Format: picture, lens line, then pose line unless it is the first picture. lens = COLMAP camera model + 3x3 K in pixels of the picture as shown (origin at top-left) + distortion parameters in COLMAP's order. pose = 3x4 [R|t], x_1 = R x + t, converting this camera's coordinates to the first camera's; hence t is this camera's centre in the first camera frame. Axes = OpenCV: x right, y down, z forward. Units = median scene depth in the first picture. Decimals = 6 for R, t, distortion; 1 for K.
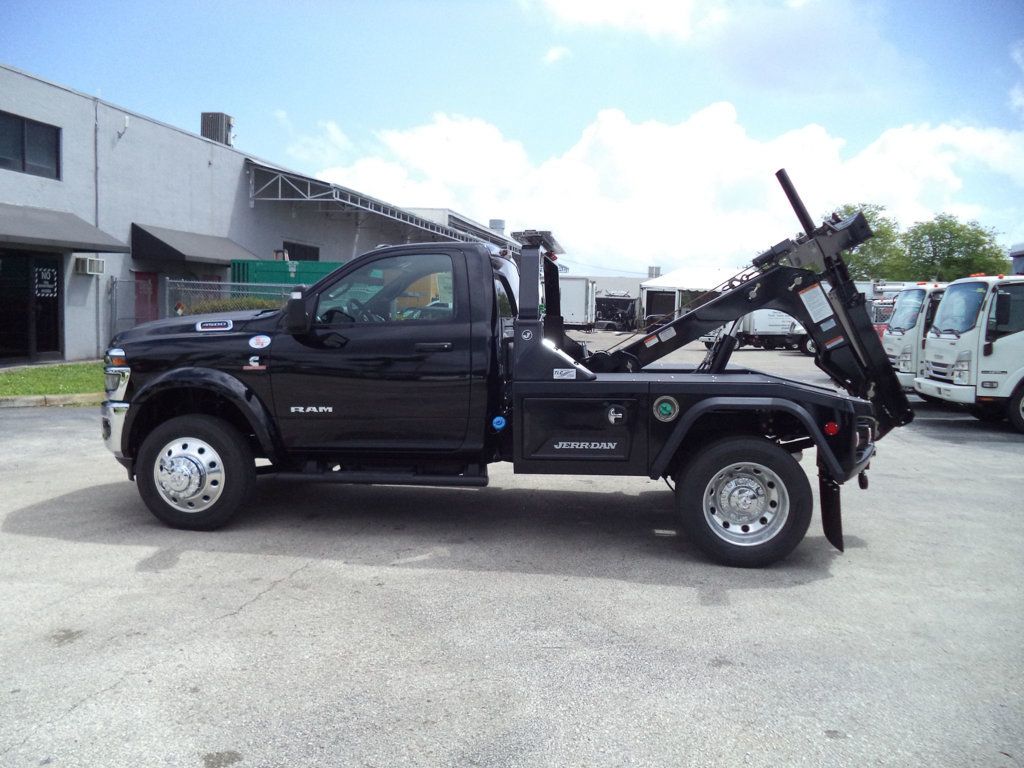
lens RADIAL K [[844.5, 0, 515.8], [0, 844.5, 370.2], [0, 0, 1]] dist [-0.038947, 0.002101]
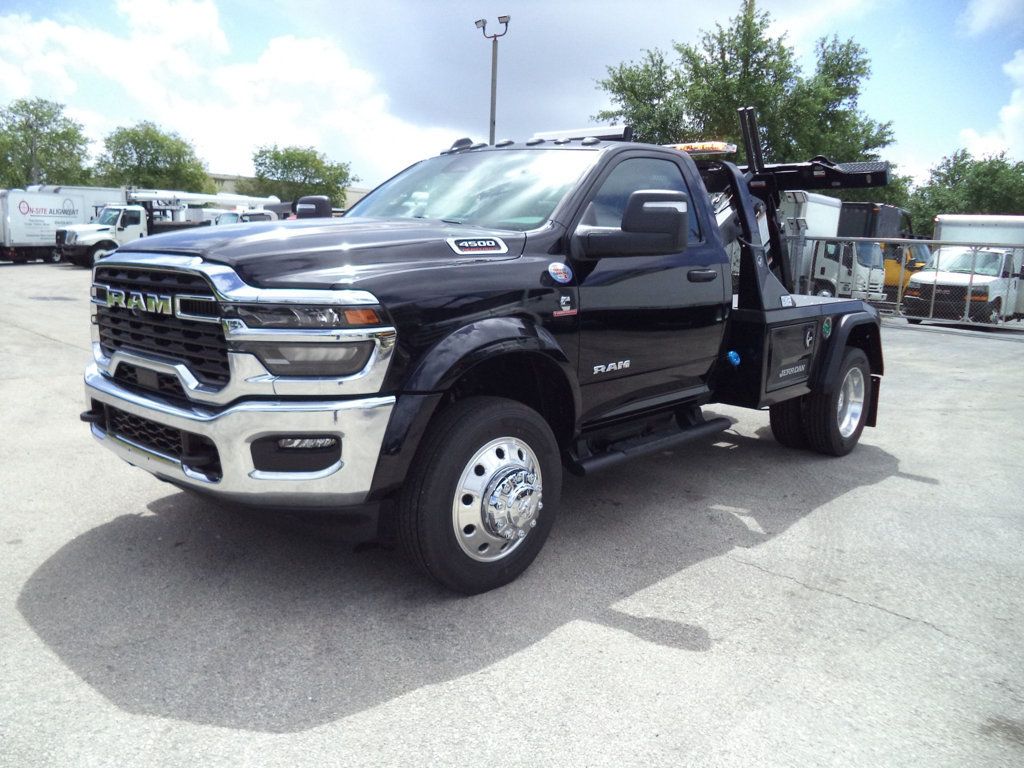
lens RADIAL K [[849.6, 0, 512.0], [0, 849.6, 384.0], [0, 0, 1]] dist [-0.030903, -0.003817]
pose [[0.554423, -0.127296, 0.822442, -0.819494], [0.025639, 0.990376, 0.136005, -0.036030], [-0.831840, -0.054317, 0.552351, 0.625081]]
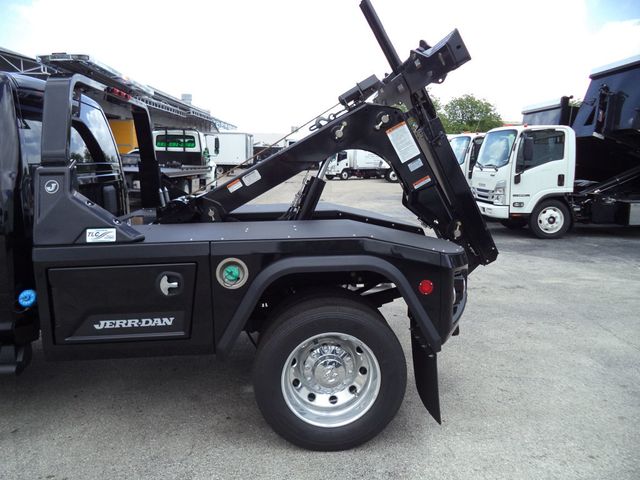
lens RADIAL K [[516.7, 0, 330.0], [0, 516.7, 238.2], [0, 0, 1]] dist [-0.034787, -0.004128]
pose [[0.975573, -0.047336, 0.214516, 0.141740], [0.028061, 0.995361, 0.092022, -0.026564], [-0.217876, -0.083755, 0.972376, 0.428950]]
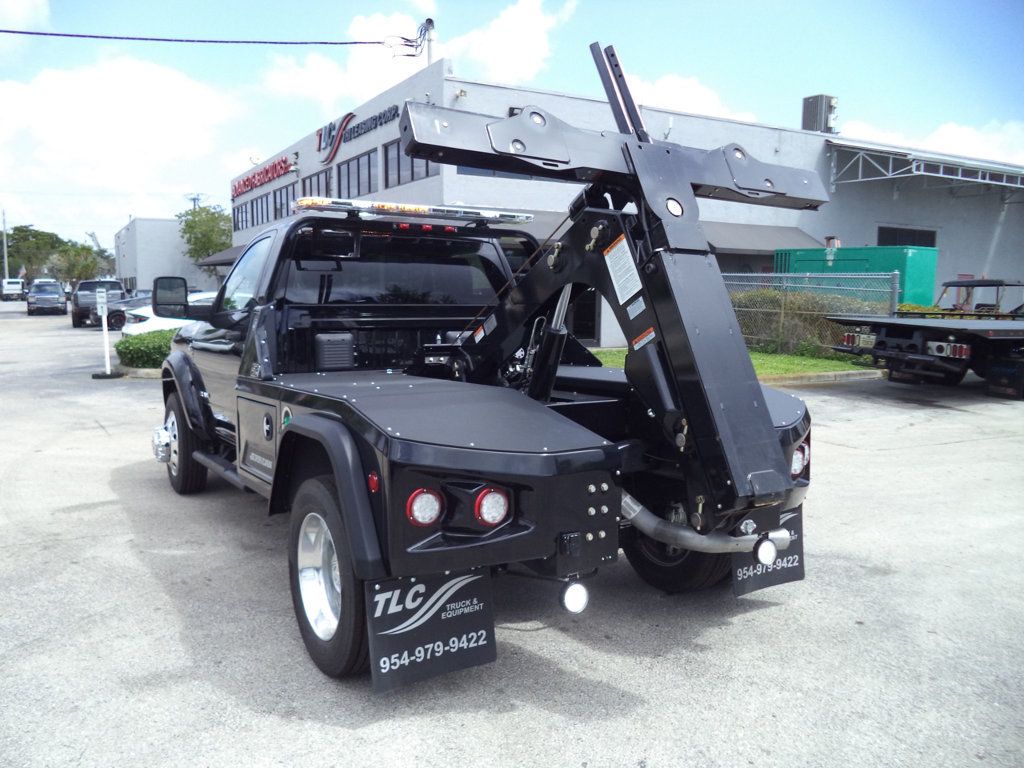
lens RADIAL K [[848.0, 0, 527.1], [0, 848.0, 383.6], [0, 0, 1]] dist [-0.036850, -0.000820]
pose [[0.647199, 0.060986, -0.759878, 0.744281], [-0.046480, 0.998097, 0.040517, -0.023829], [0.760903, 0.009096, 0.648802, 0.583758]]
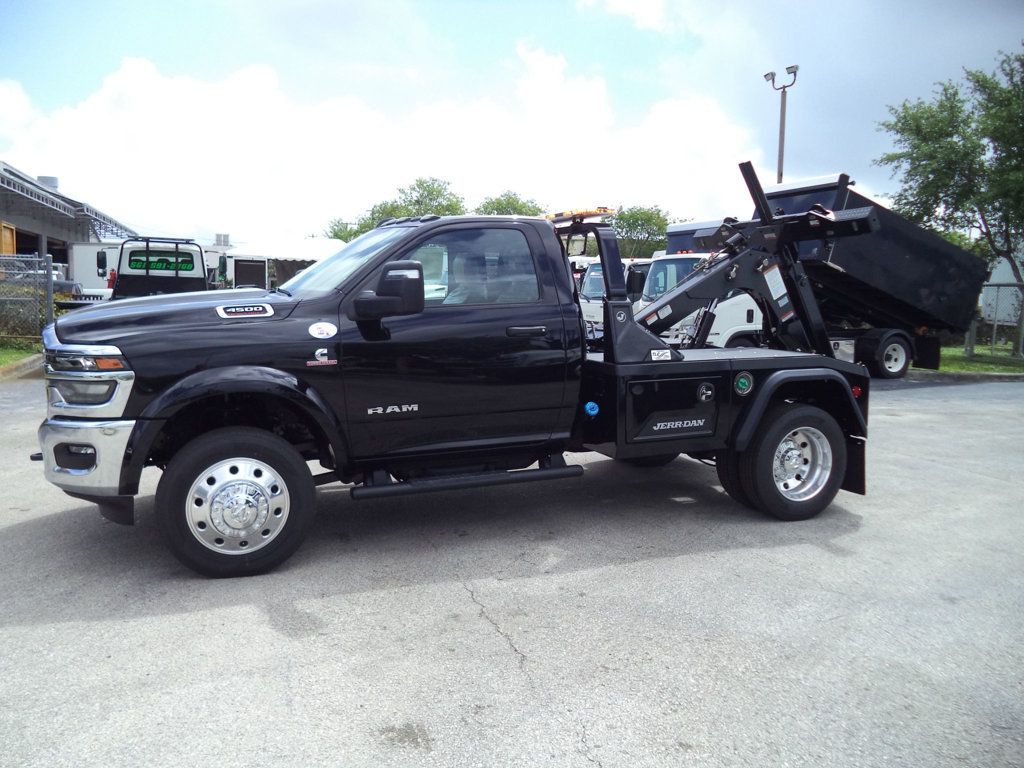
lens RADIAL K [[854.7, 0, 512.8], [0, 854.7, 397.9], [0, 0, 1]] dist [-0.101165, 0.114332]
pose [[0.859028, -0.067877, 0.507408, -0.527745], [0.033375, 0.996488, 0.076799, -0.024118], [-0.510839, -0.049038, 0.858277, 0.197358]]
